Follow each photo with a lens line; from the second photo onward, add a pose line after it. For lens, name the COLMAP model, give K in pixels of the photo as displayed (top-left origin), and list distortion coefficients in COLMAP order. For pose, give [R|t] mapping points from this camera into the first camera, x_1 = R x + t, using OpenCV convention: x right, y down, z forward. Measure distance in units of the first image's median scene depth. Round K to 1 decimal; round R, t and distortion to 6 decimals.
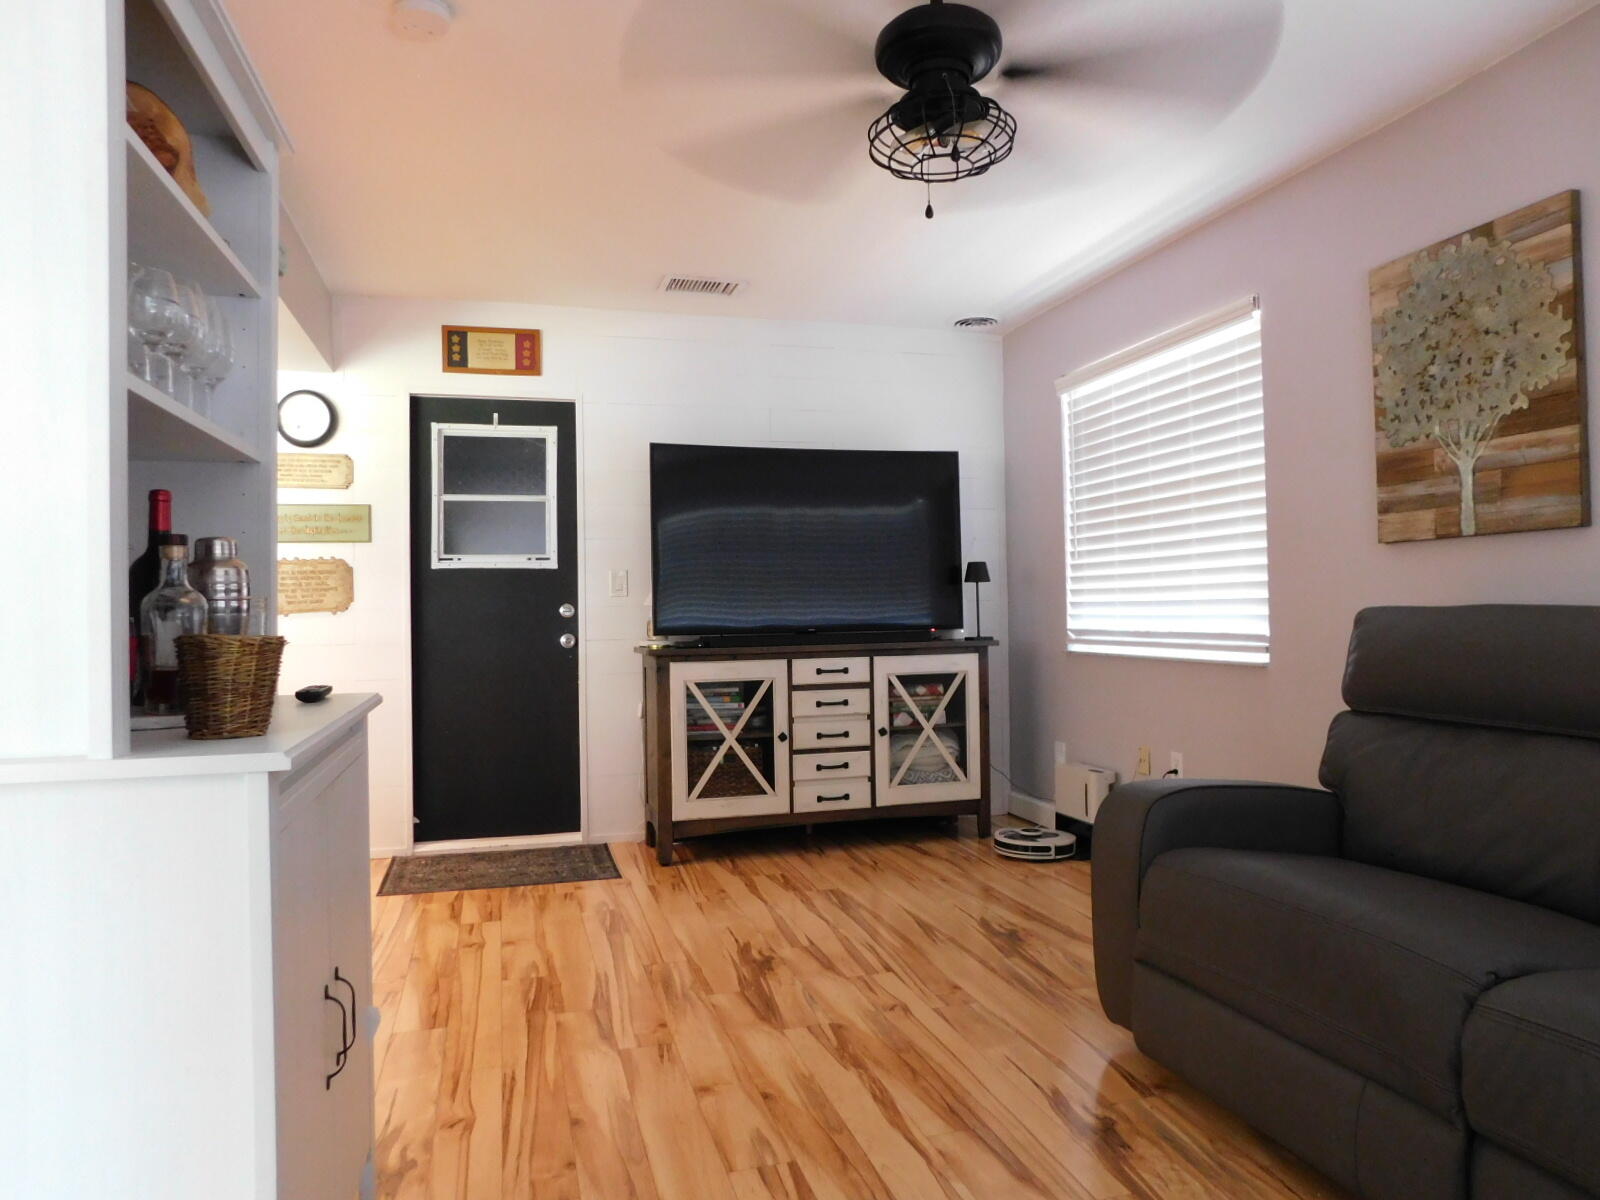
lens RADIAL K [[1058.2, 0, 800.0], [0, 1058.2, 600.0], [0, 0, 1]] dist [-0.075310, 0.050659]
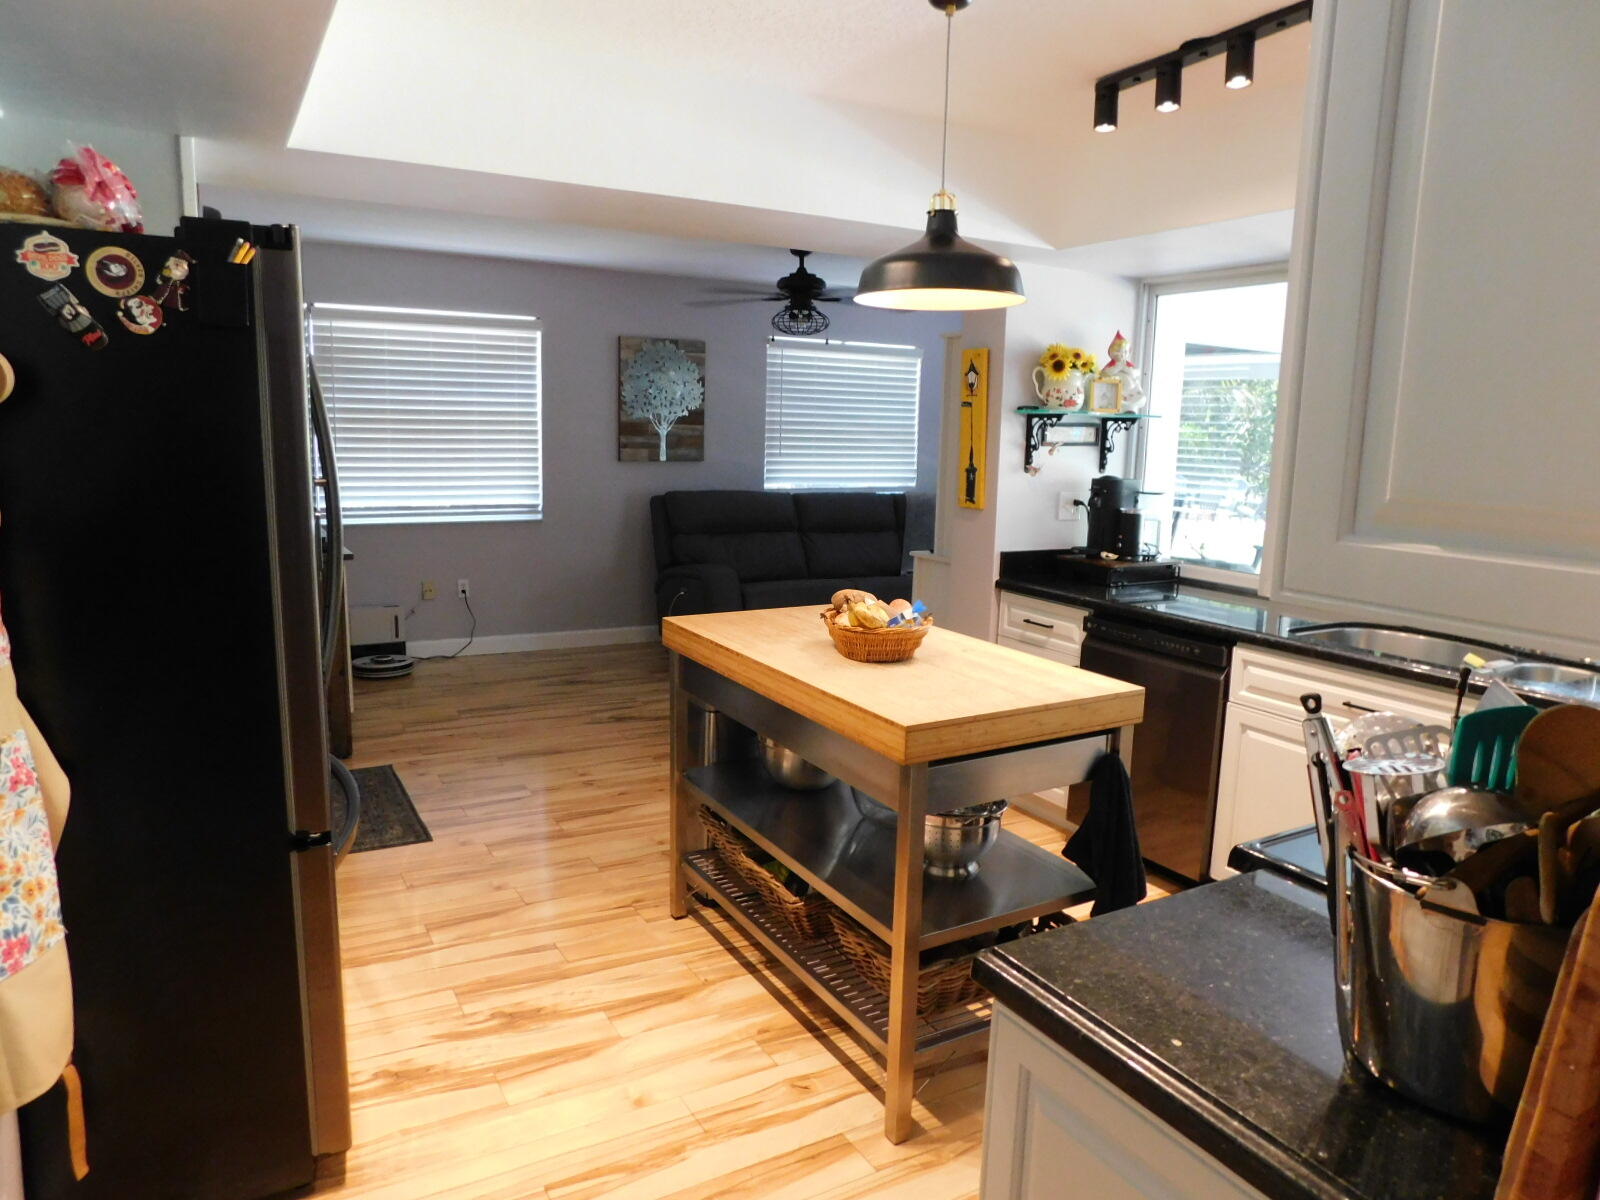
lens RADIAL K [[1058.2, 0, 800.0], [0, 1058.2, 600.0], [0, 0, 1]] dist [-0.075310, 0.050659]
pose [[-0.240767, -0.150355, 0.958866, -1.738390], [-0.030224, 0.988611, 0.147430, -0.103768], [-0.970112, 0.006515, -0.242569, 1.154716]]
